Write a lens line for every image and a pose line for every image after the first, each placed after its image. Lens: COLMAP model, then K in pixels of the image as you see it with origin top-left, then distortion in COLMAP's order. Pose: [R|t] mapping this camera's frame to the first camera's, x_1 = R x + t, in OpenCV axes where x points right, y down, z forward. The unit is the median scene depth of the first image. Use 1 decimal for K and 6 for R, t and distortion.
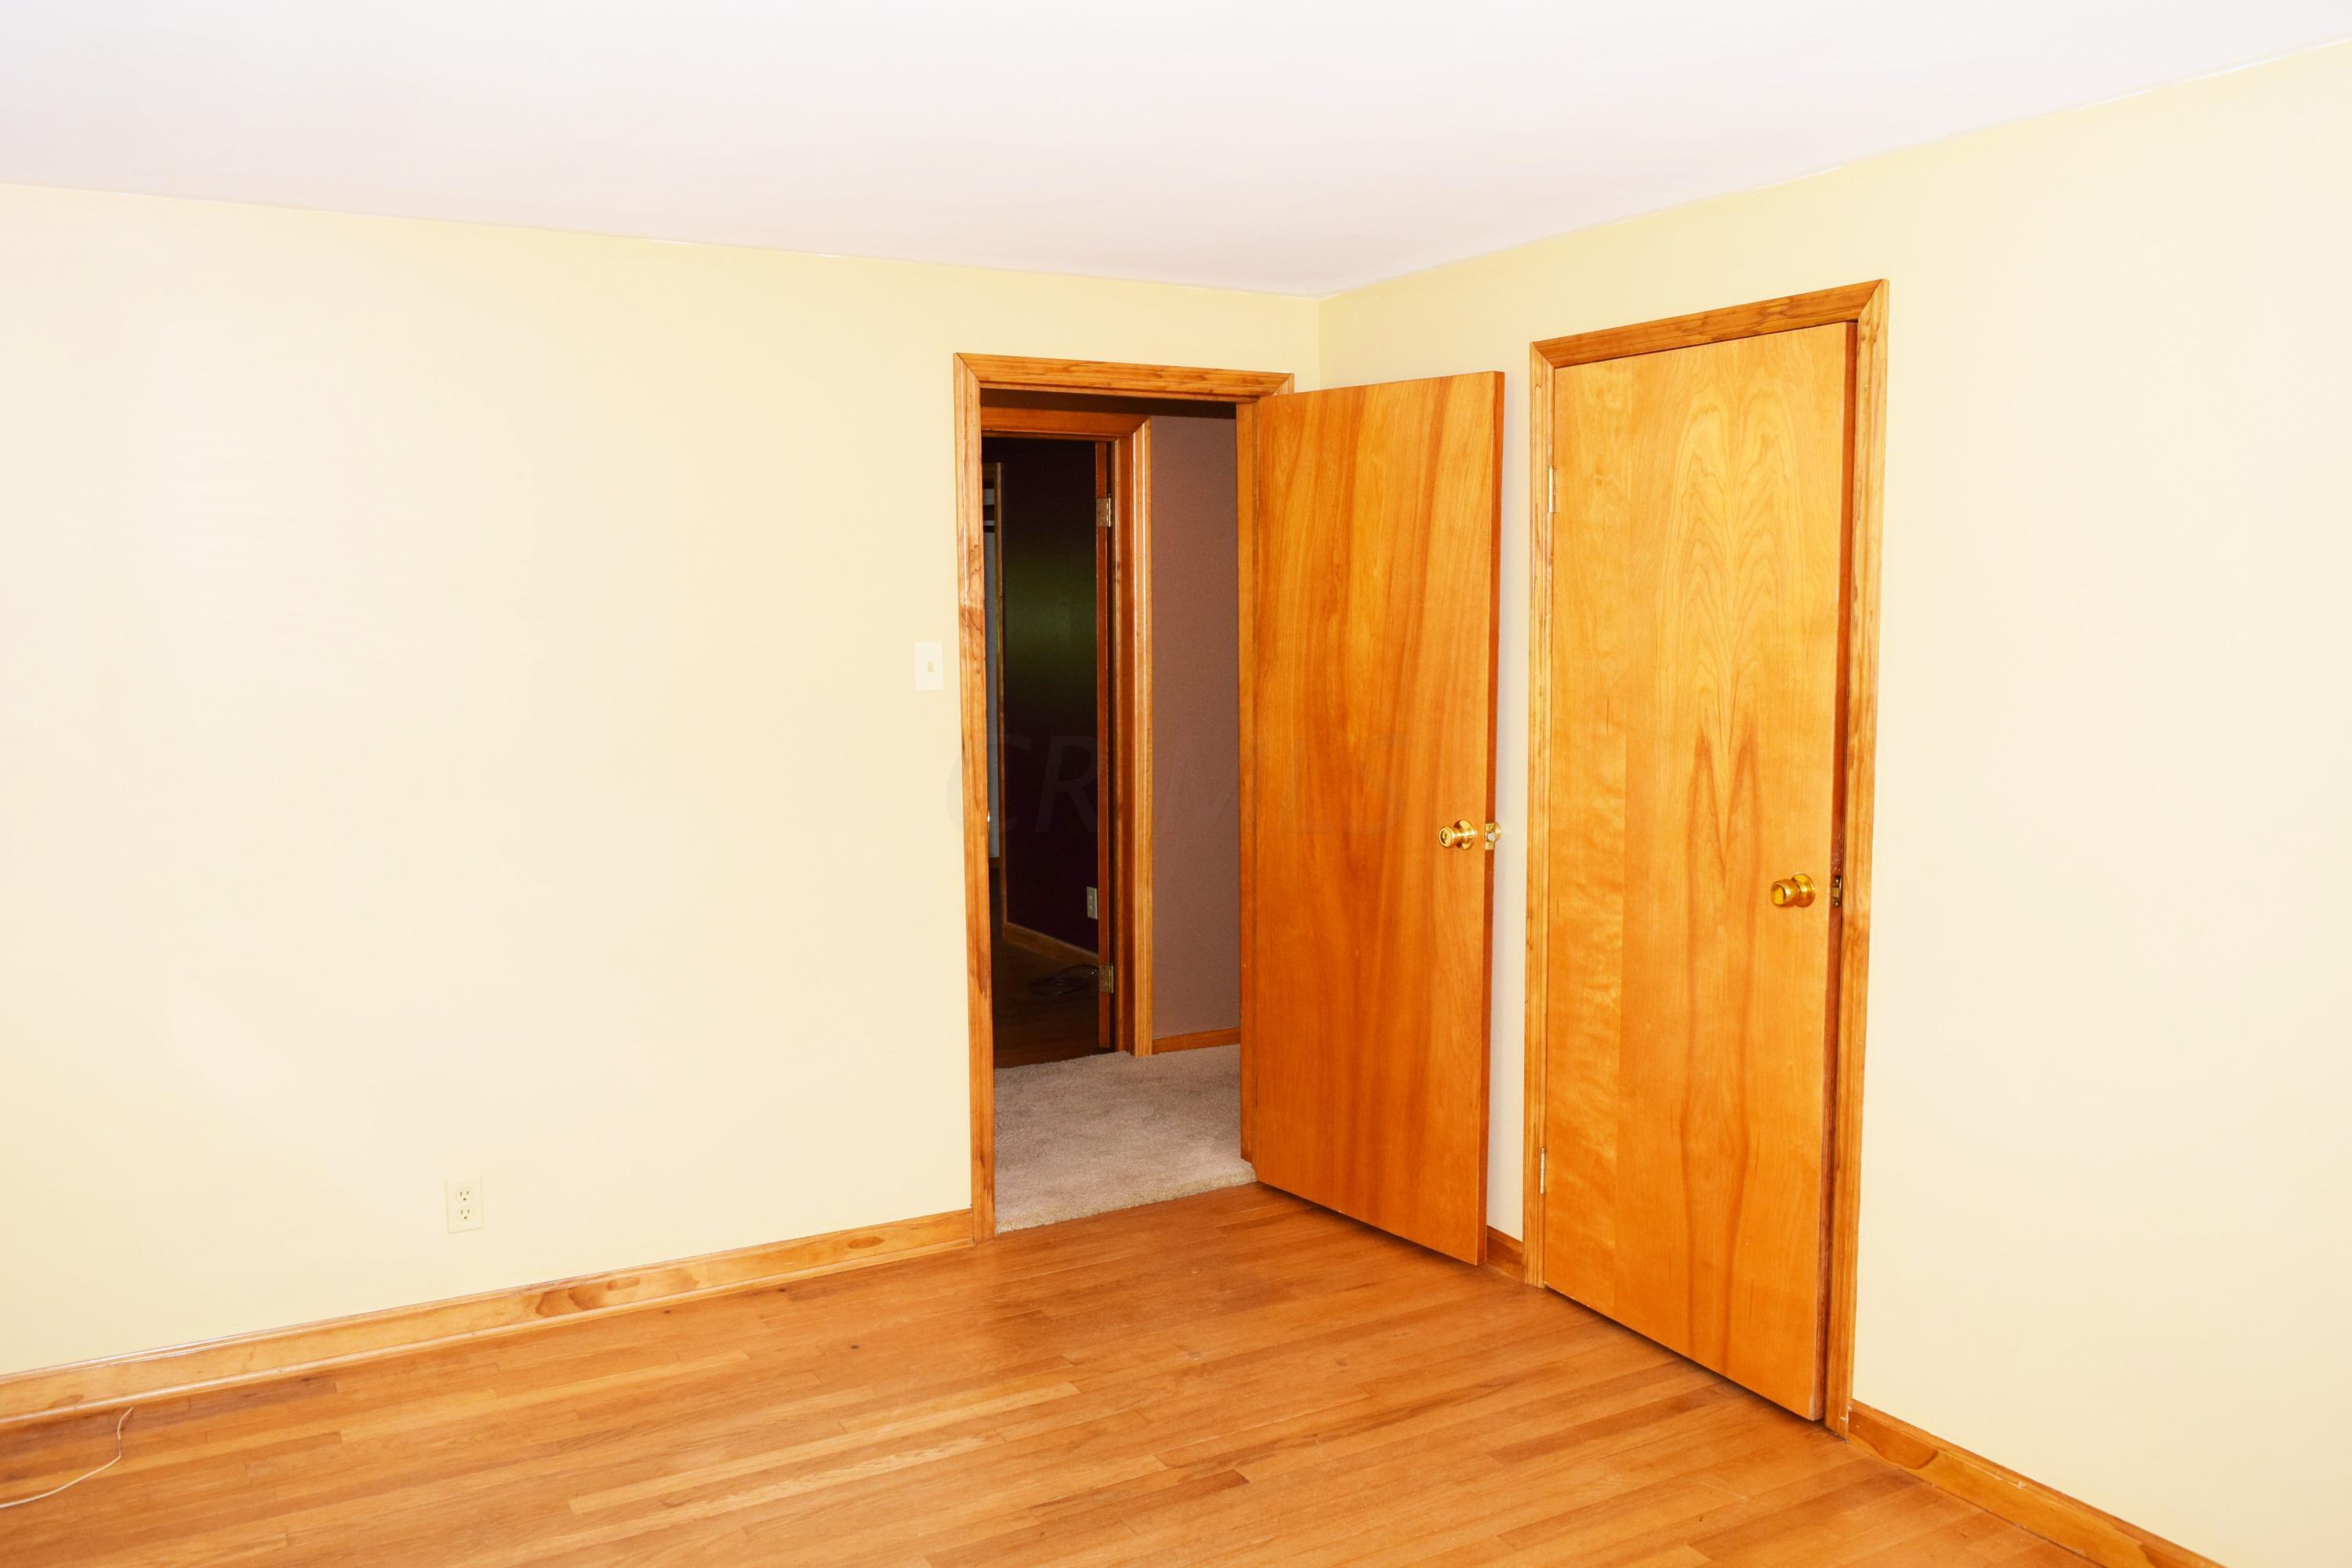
lens RADIAL K [[1809.9, 0, 1169.1], [0, 1809.9, 767.6], [0, 0, 1]] dist [-0.017944, 0.010345]
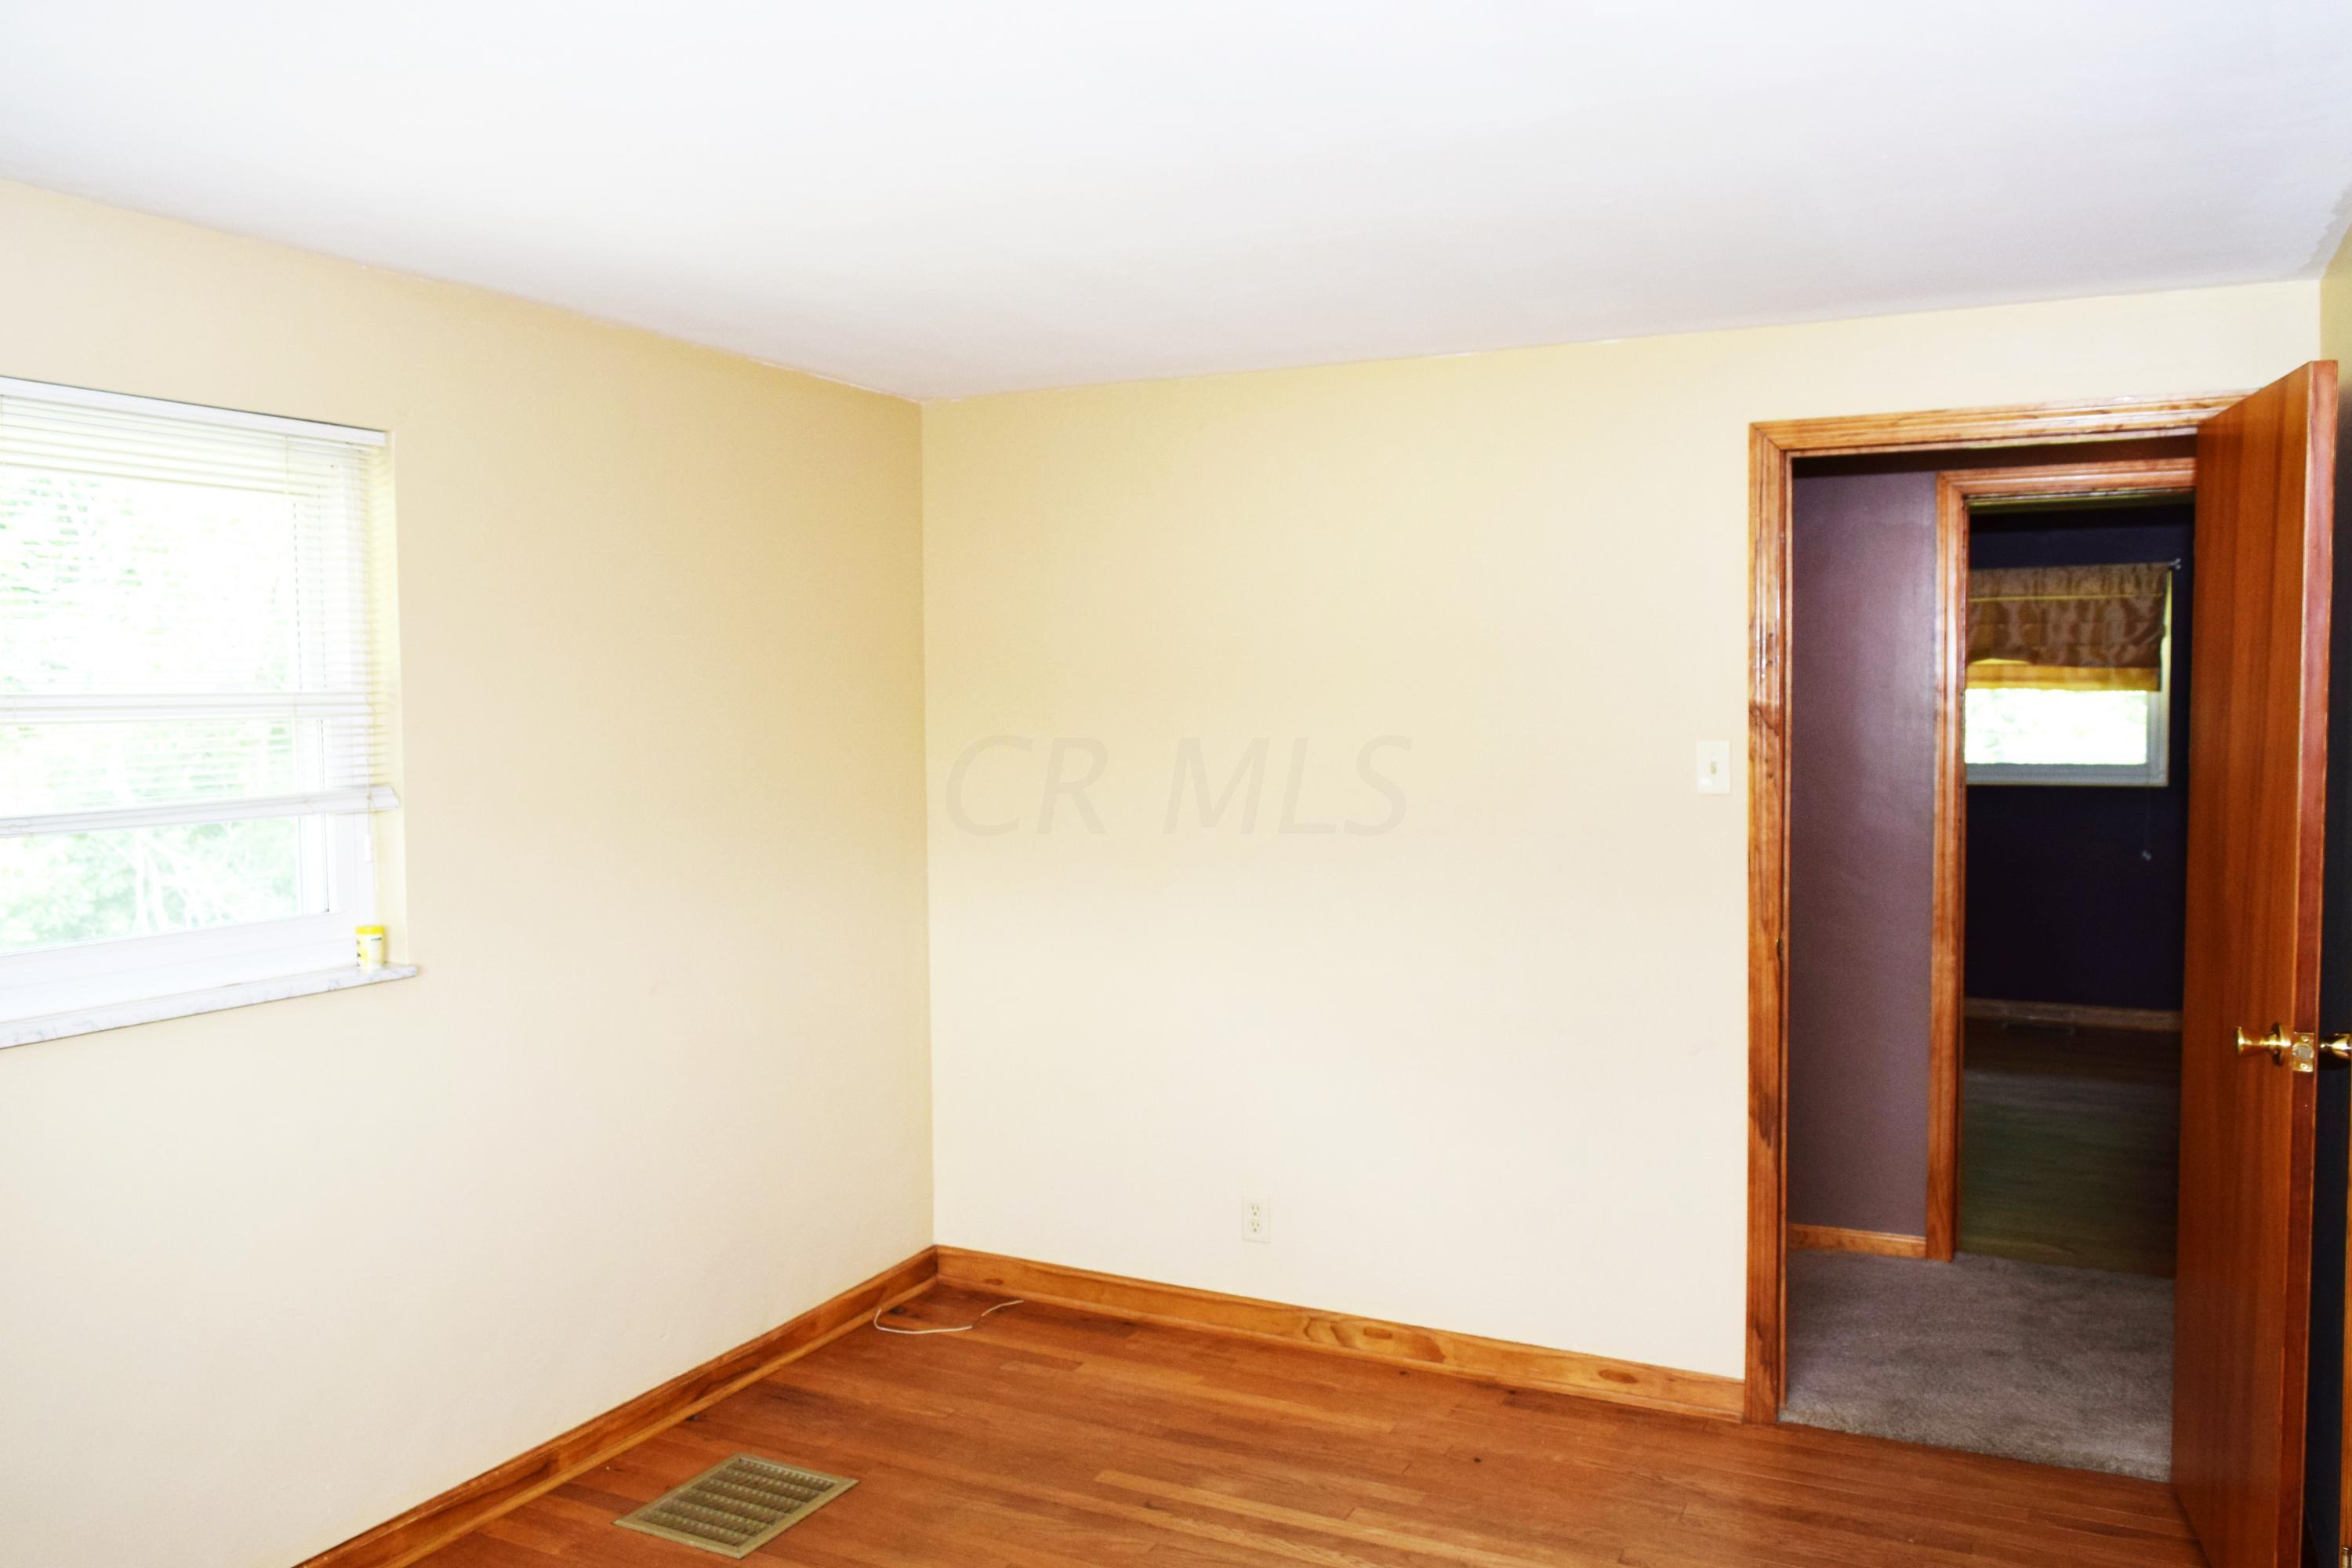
lens RADIAL K [[1809.9, 0, 1169.1], [0, 1809.9, 767.6], [0, 0, 1]] dist [-0.017944, 0.010345]
pose [[0.556602, 0.036438, -0.829980, 0.503326], [-0.076708, 0.997024, -0.007671, -0.029711], [0.827230, 0.067936, 0.557741, 0.281331]]
